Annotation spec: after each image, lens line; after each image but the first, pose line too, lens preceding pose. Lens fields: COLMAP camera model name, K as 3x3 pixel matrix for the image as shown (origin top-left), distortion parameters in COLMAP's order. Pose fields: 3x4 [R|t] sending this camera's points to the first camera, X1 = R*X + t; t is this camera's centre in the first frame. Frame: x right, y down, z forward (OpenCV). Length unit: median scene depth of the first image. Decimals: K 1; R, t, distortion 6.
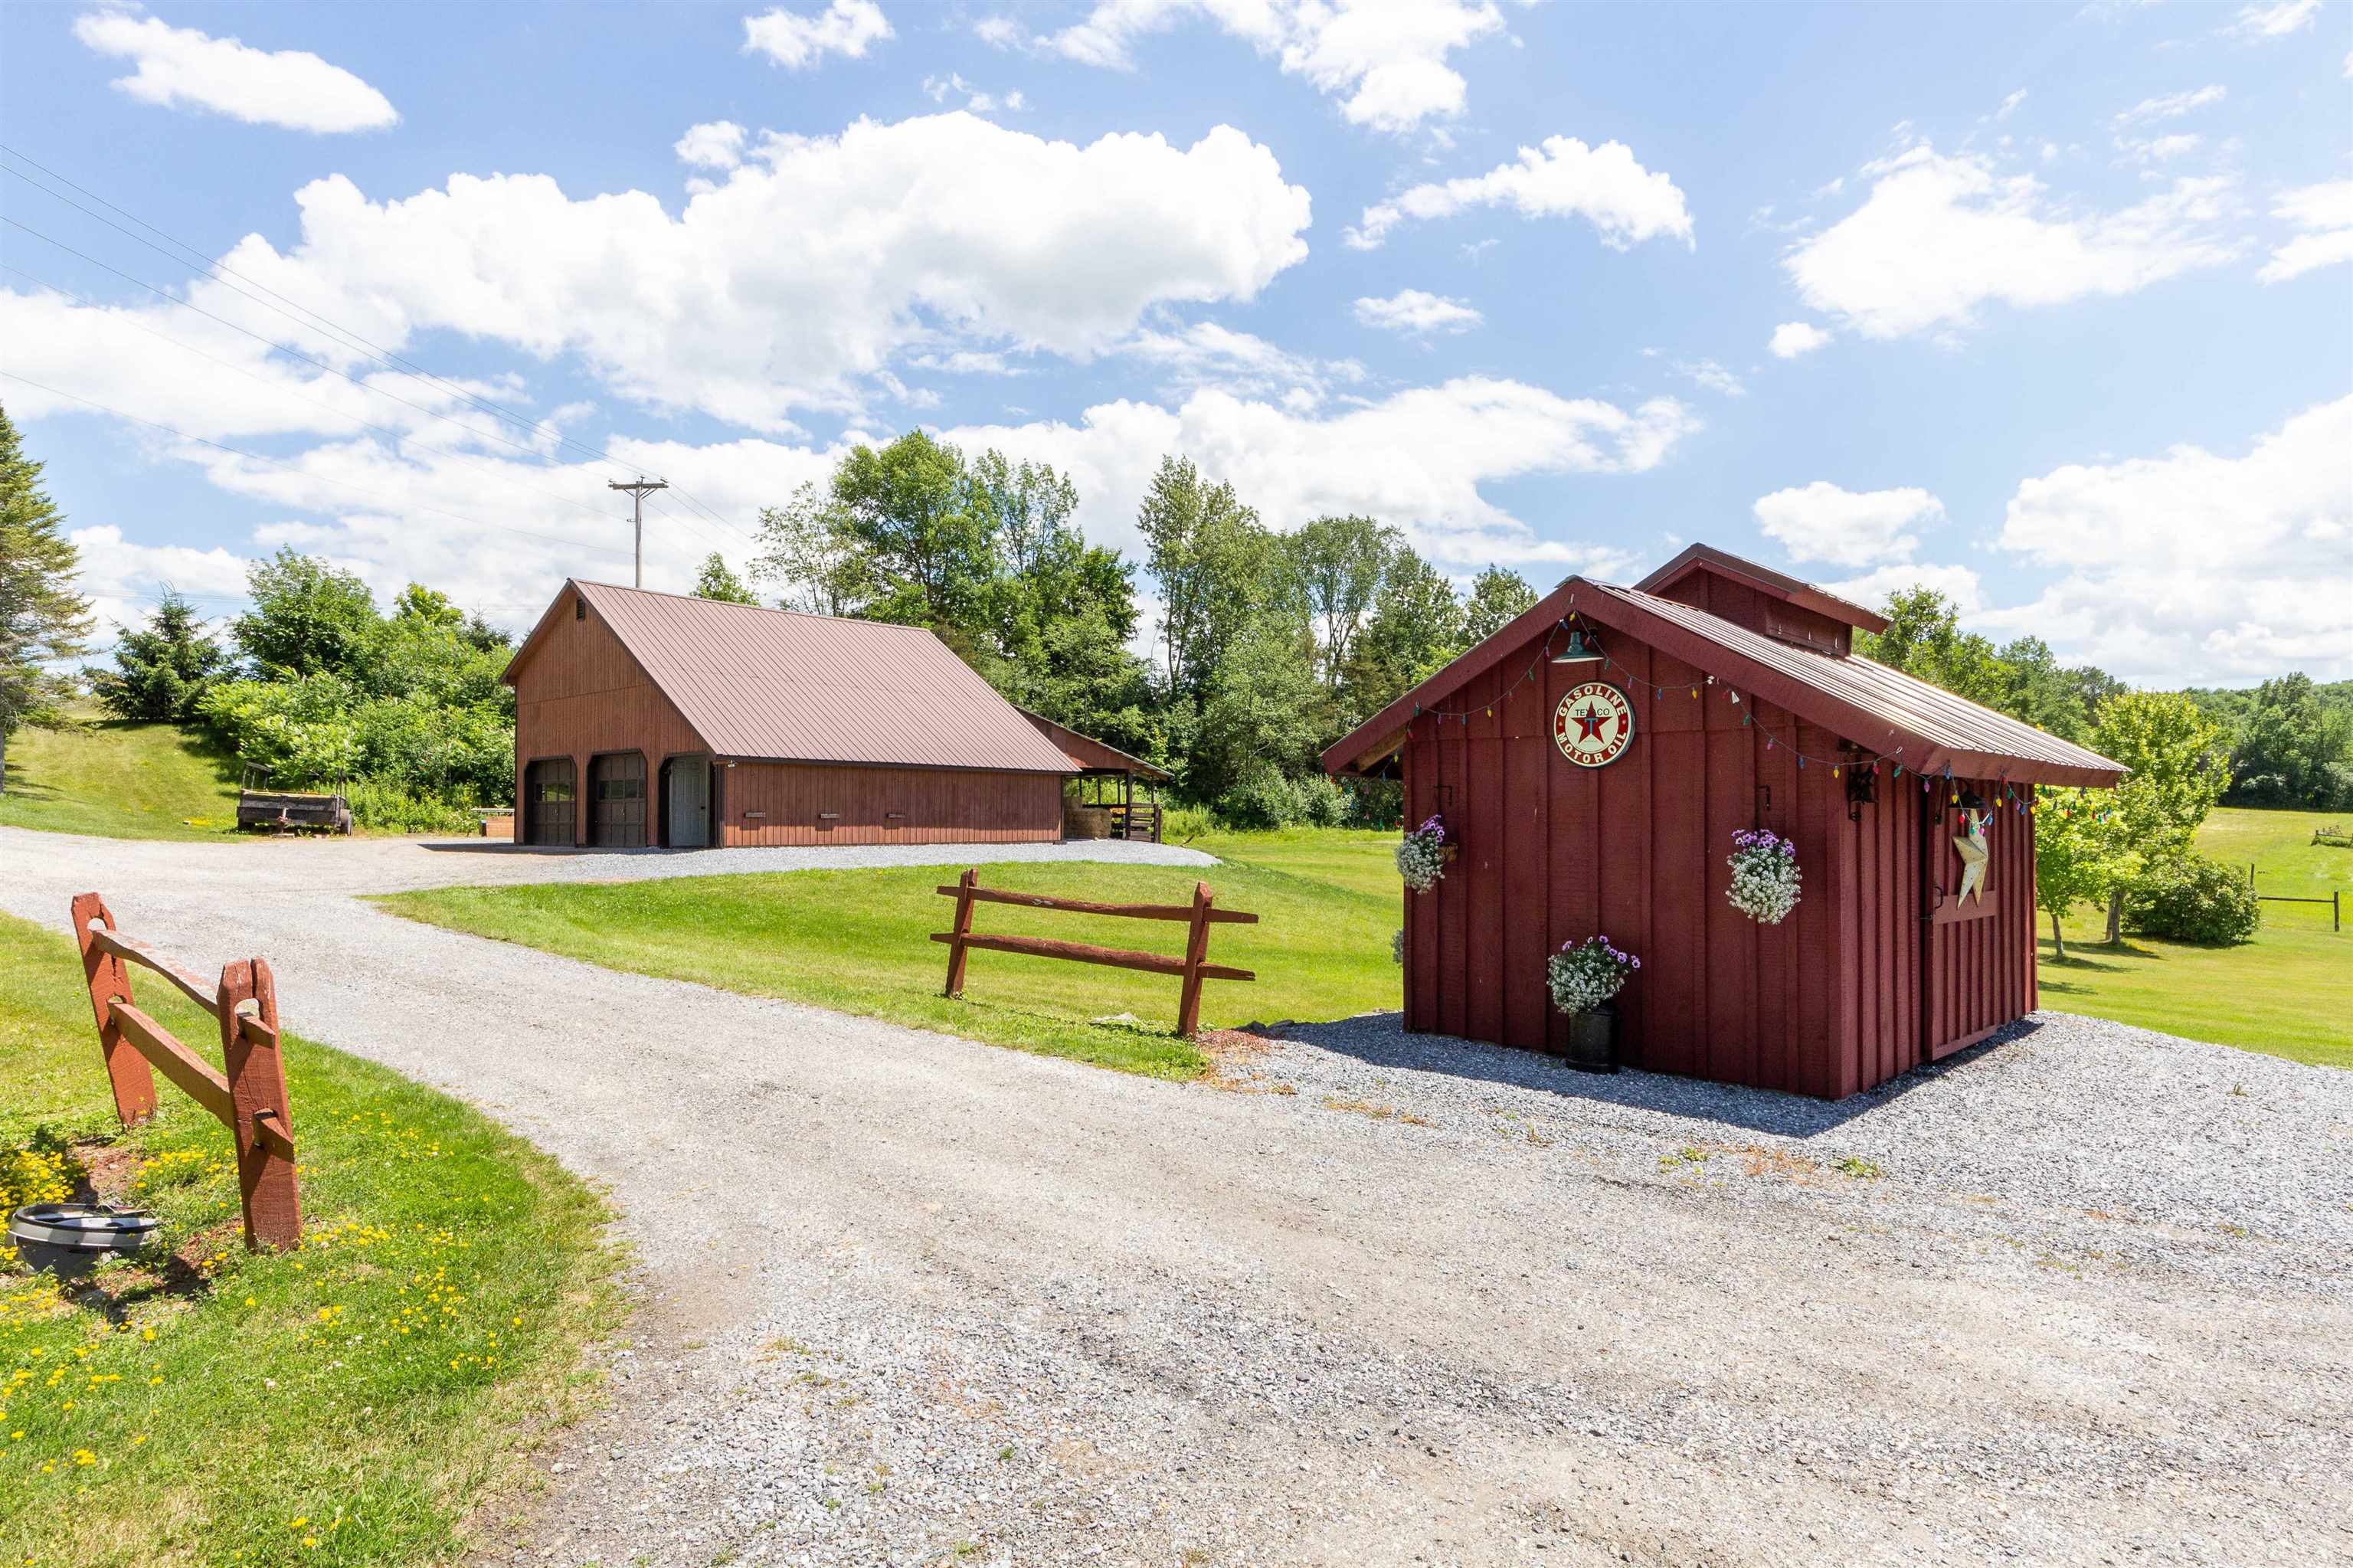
lens RADIAL K [[1227.1, 0, 1258.5], [0, 1227.1, 795.0], [0, 0, 1]] dist [-0.016818, -0.001349]
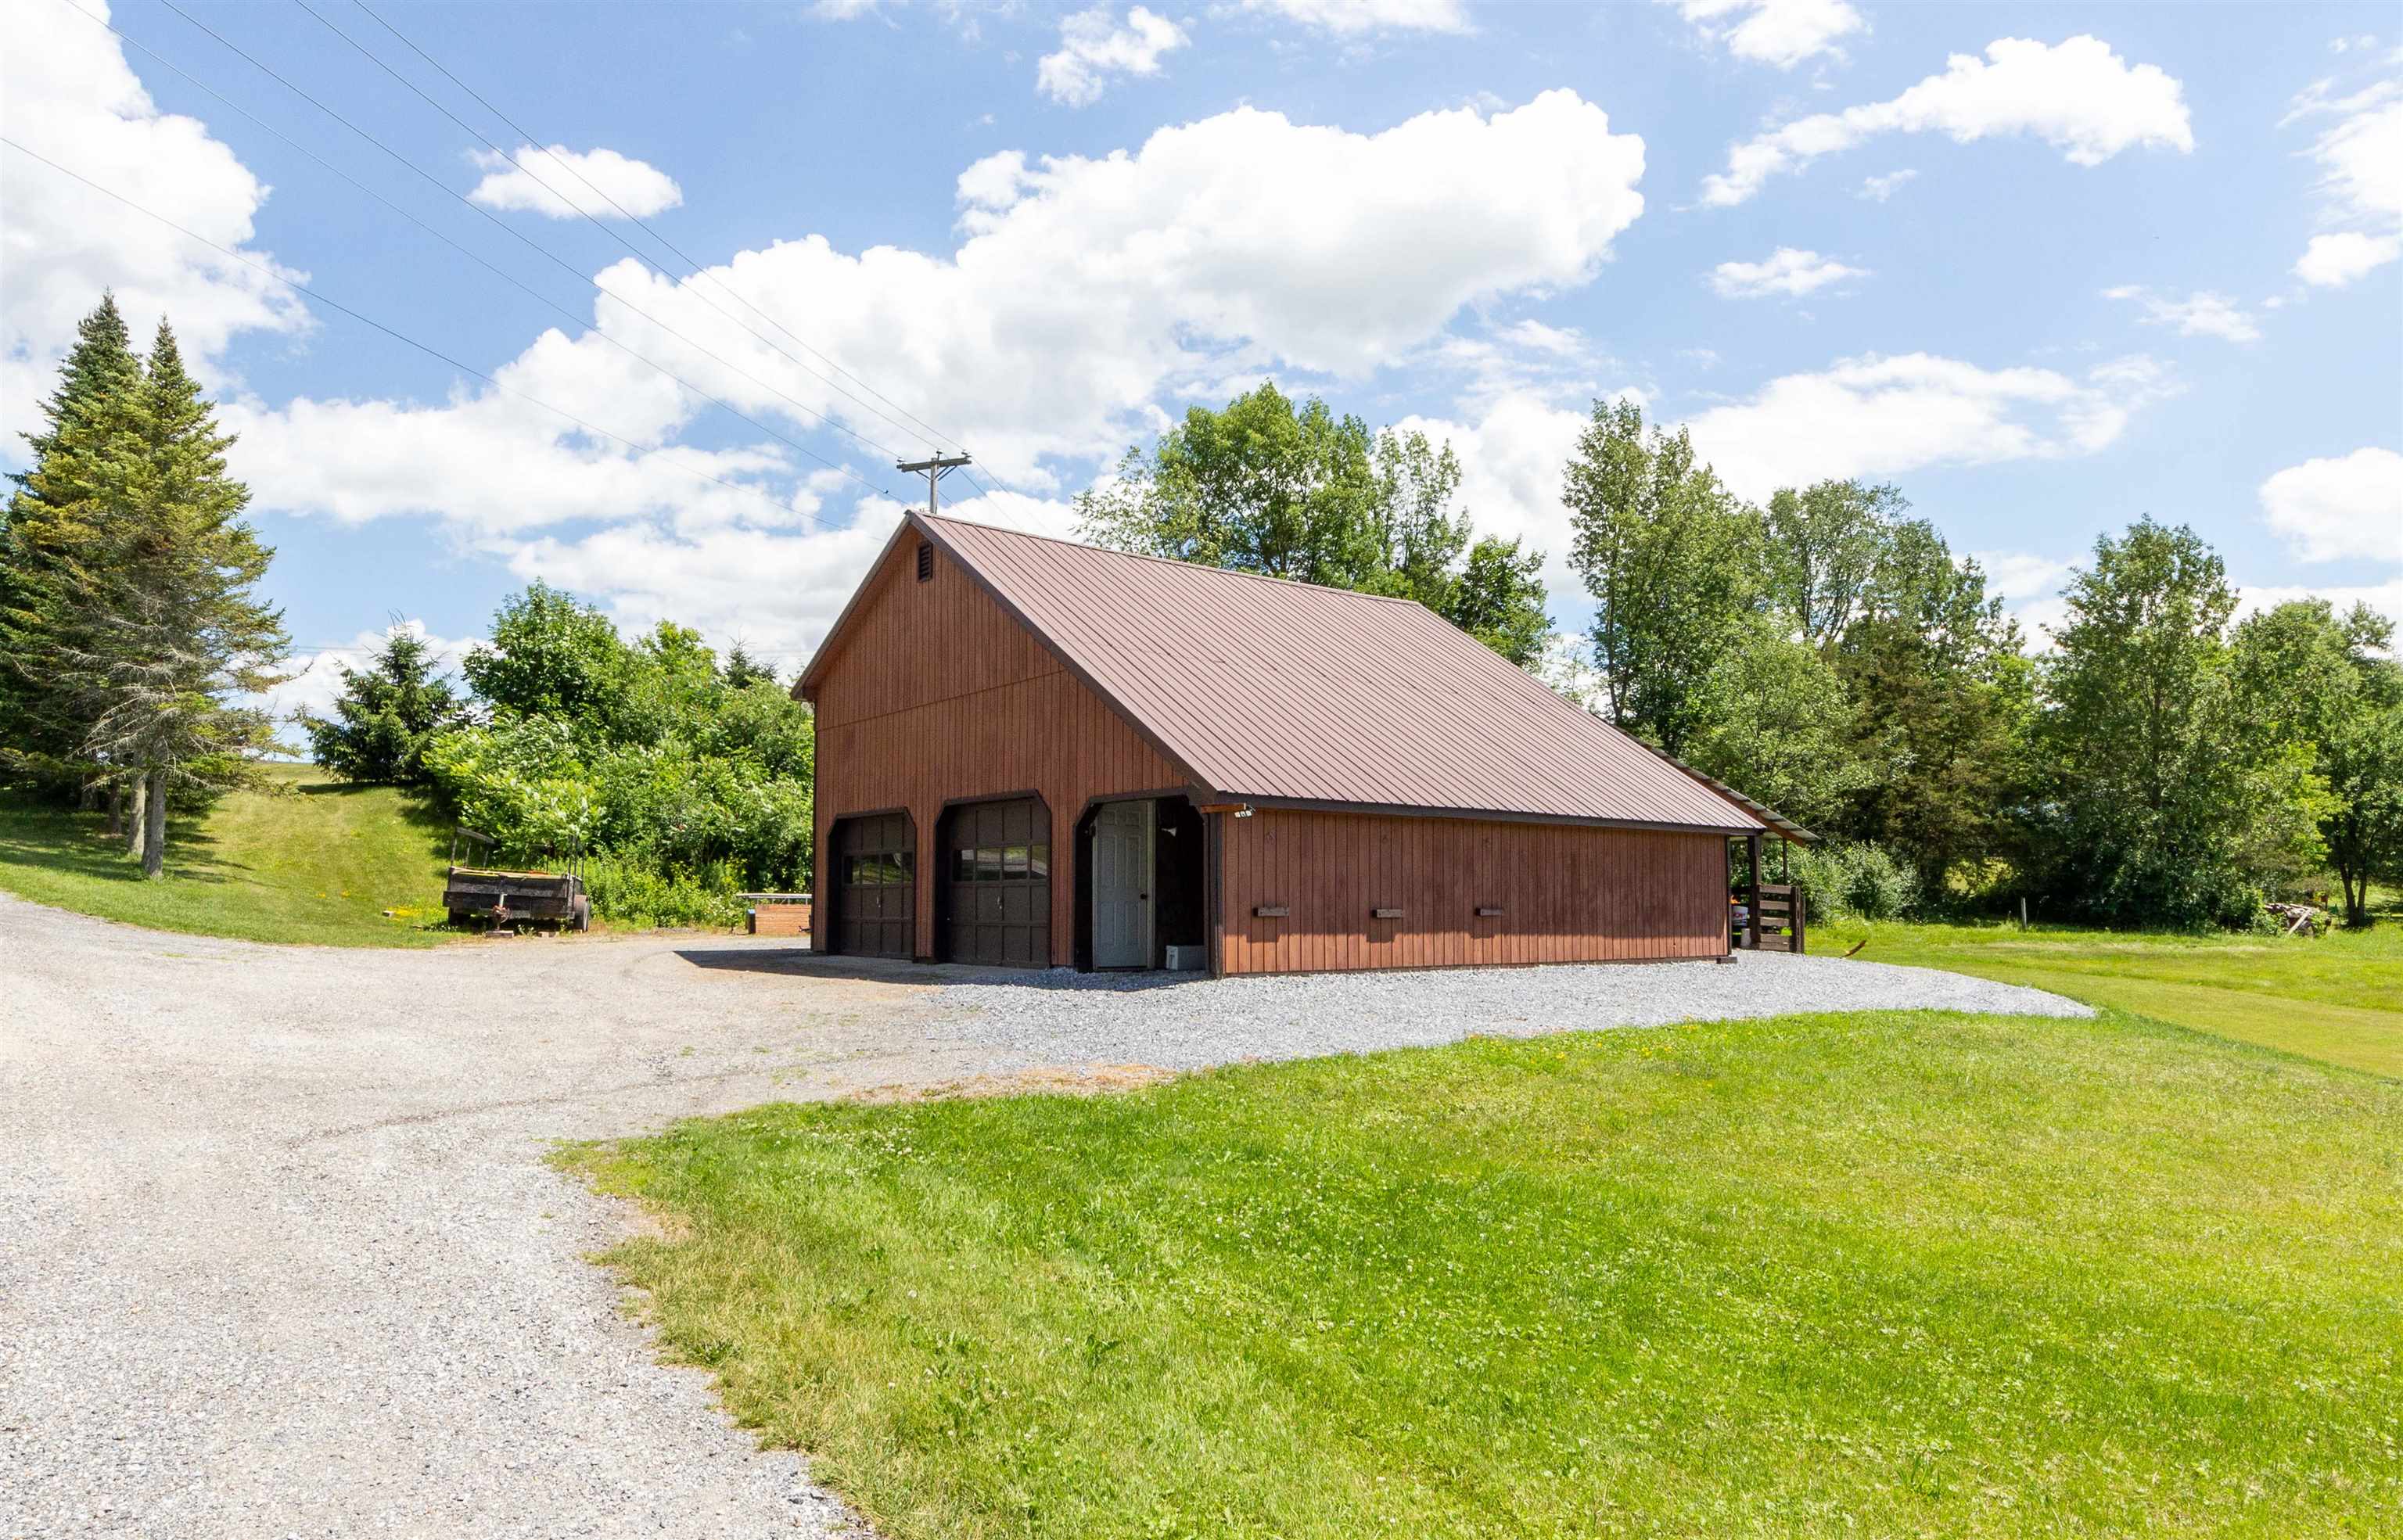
lens RADIAL K [[1255.5, 0, 1195.4], [0, 1255.5, 762.3], [0, 0, 1]] dist [-0.012042, 0.000239]
pose [[0.978055, -0.021228, -0.207262, -0.208820], [0.002894, 0.996084, -0.088364, 0.000119], [0.208326, 0.085825, 0.974287, 0.303021]]
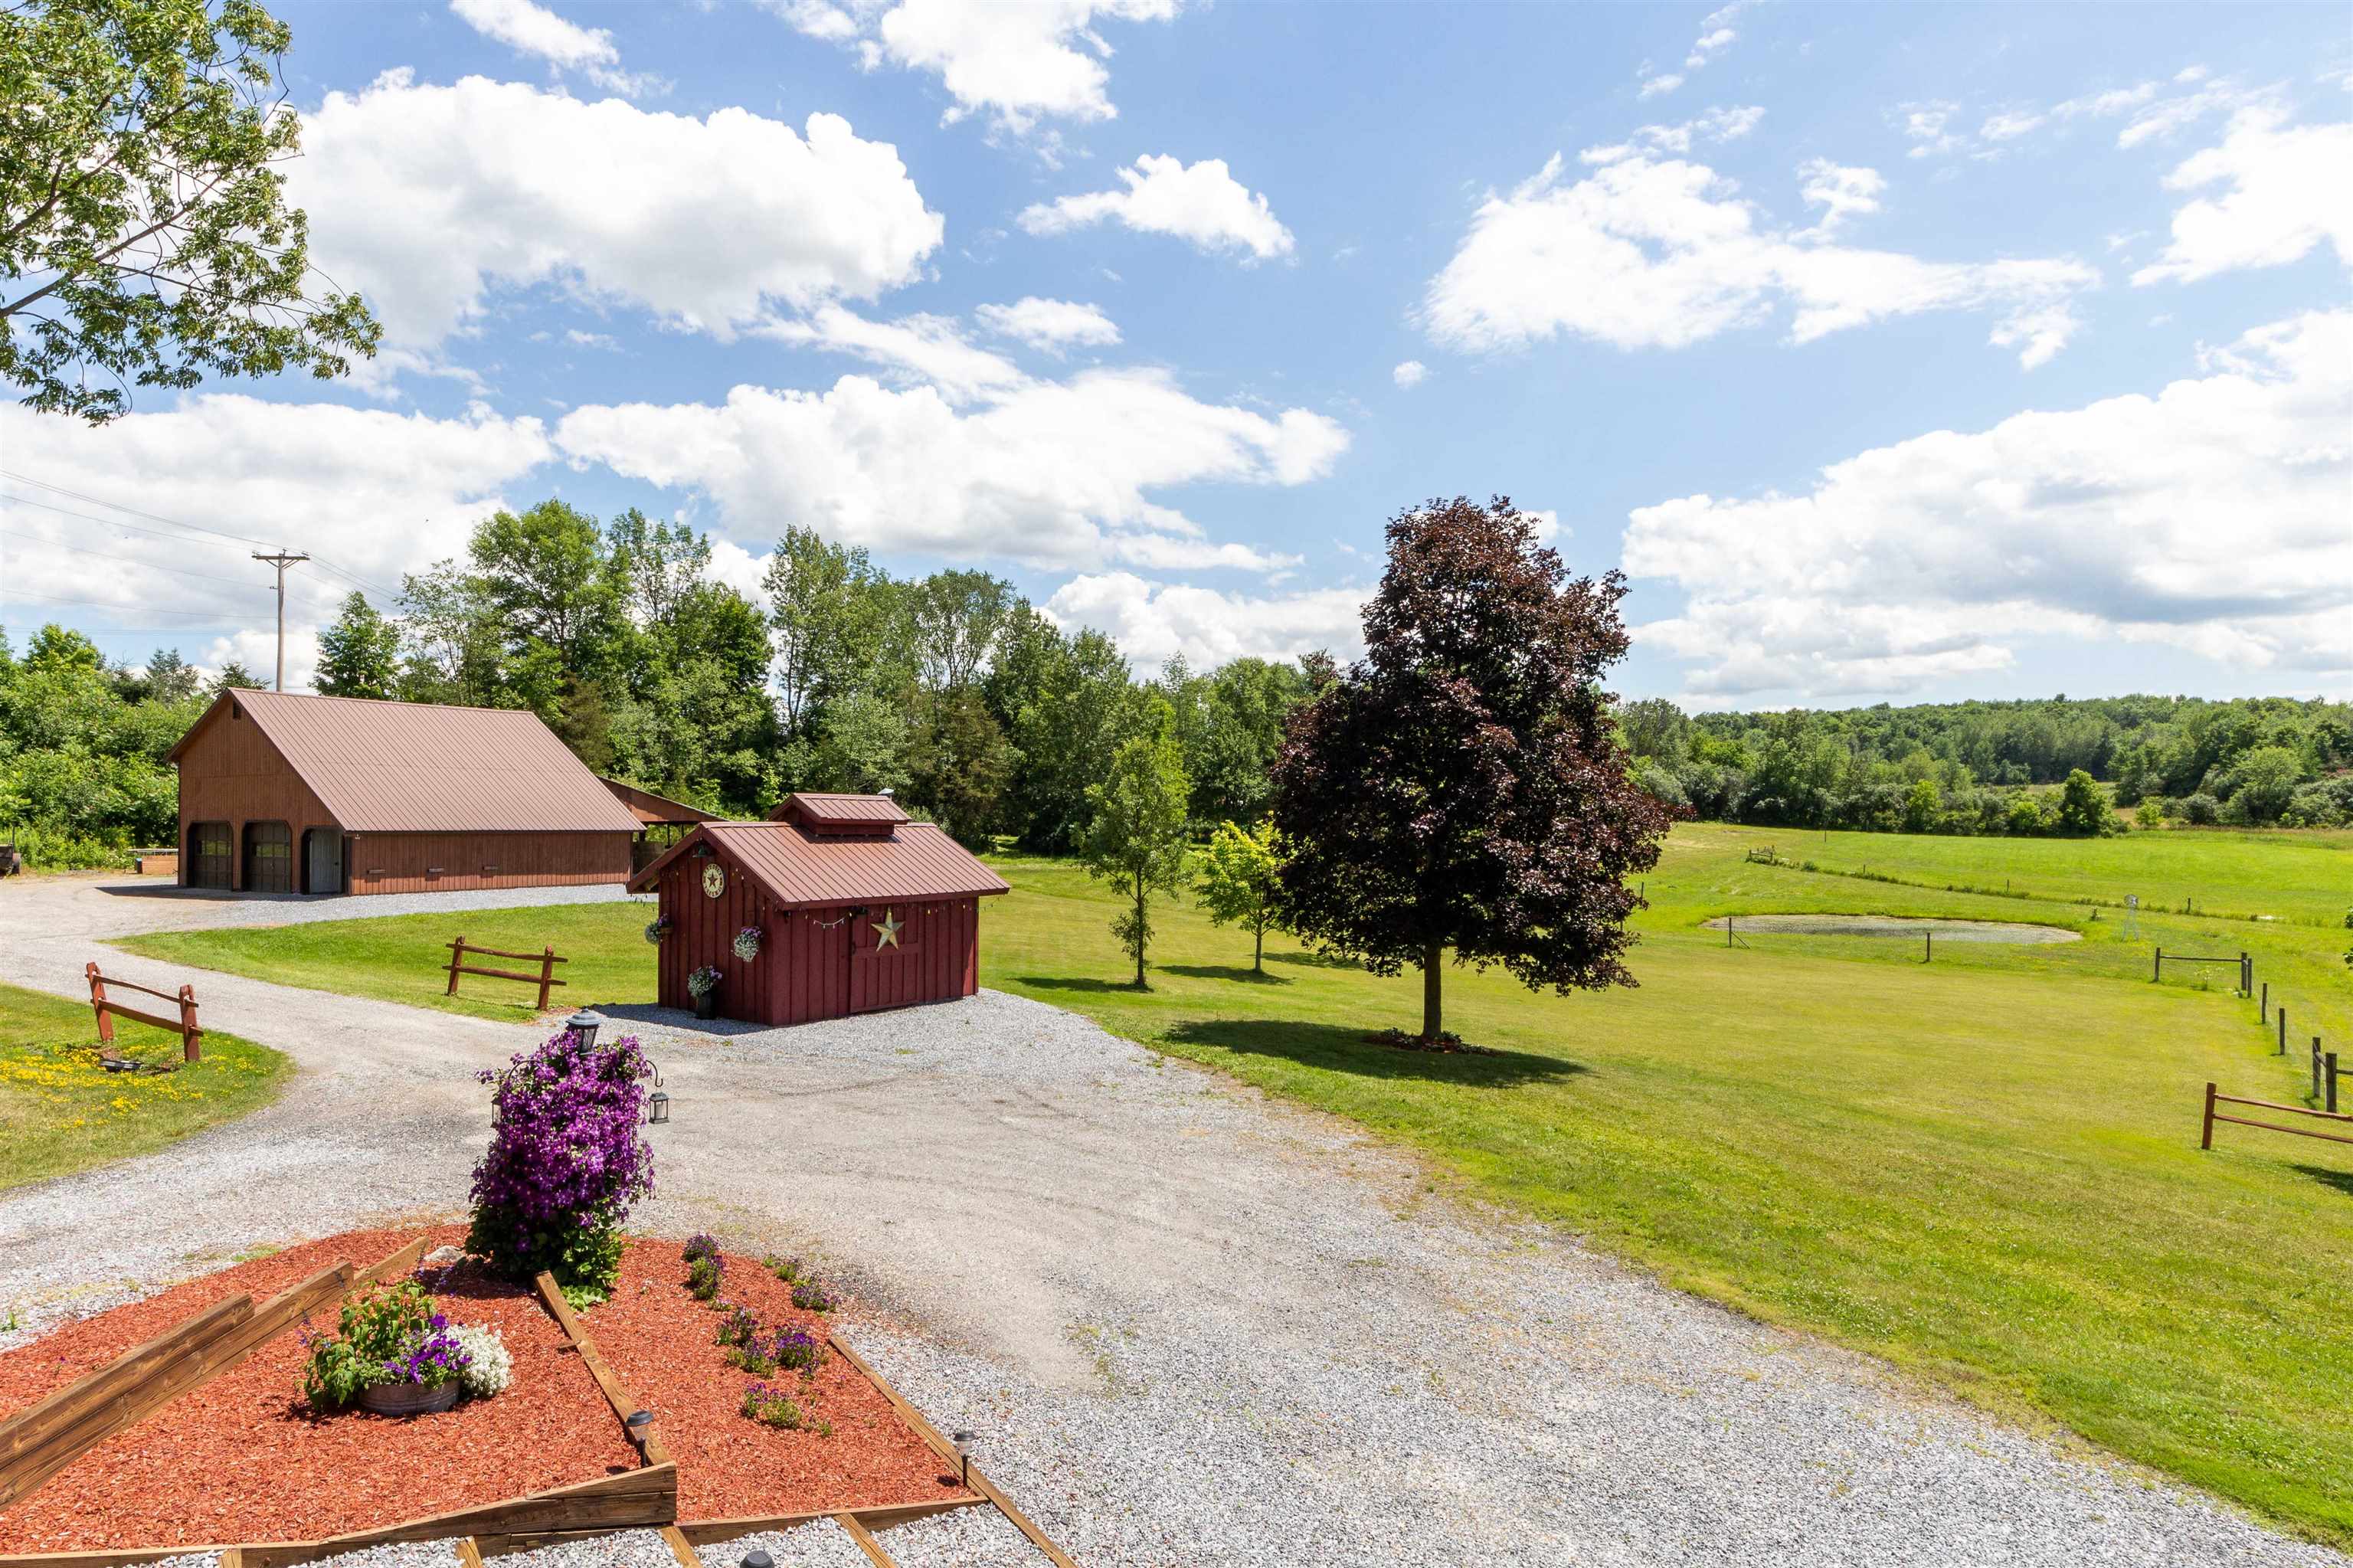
lens RADIAL K [[1227.1, 0, 1175.2], [0, 1227.1, 803.3], [0, 0, 1]] dist [-0.016818, -0.001349]
pose [[0.985804, 0.007259, 0.167746, 0.157766], [-0.008515, 0.999941, 0.006770, -0.048637], [-0.167687, -0.008102, 0.985807, -0.325645]]
